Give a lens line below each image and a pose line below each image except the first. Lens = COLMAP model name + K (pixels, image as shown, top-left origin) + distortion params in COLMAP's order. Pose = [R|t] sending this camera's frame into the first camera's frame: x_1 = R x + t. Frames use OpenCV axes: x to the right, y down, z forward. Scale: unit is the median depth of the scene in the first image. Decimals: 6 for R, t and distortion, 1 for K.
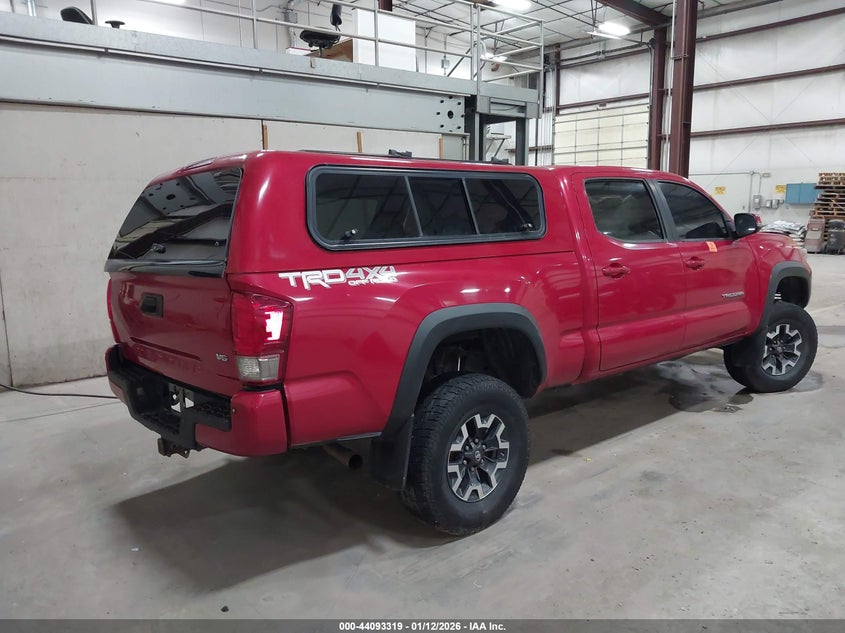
lens RADIAL K [[670.7, 0, 419.6], [0, 670.7, 320.1], [0, 0, 1]] dist [-0.000115, 0.006188]
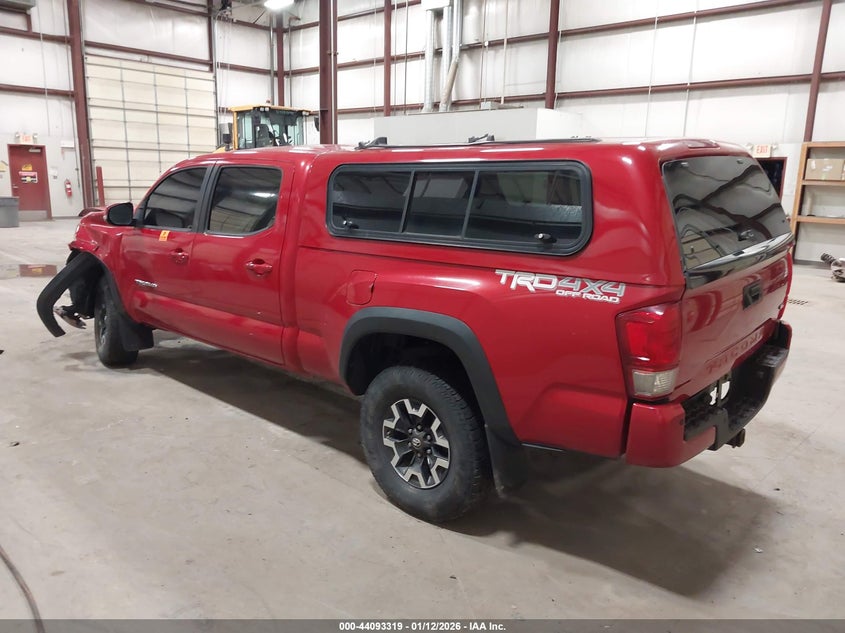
lens RADIAL K [[654.8, 0, 421.3], [0, 654.8, 320.0], [0, 0, 1]] dist [0.006378, -0.008512]
pose [[-0.140575, -0.187521, 0.972149, -0.972201], [0.130609, 0.969806, 0.205955, -0.190248], [-0.981417, 0.155923, -0.111839, 1.229720]]
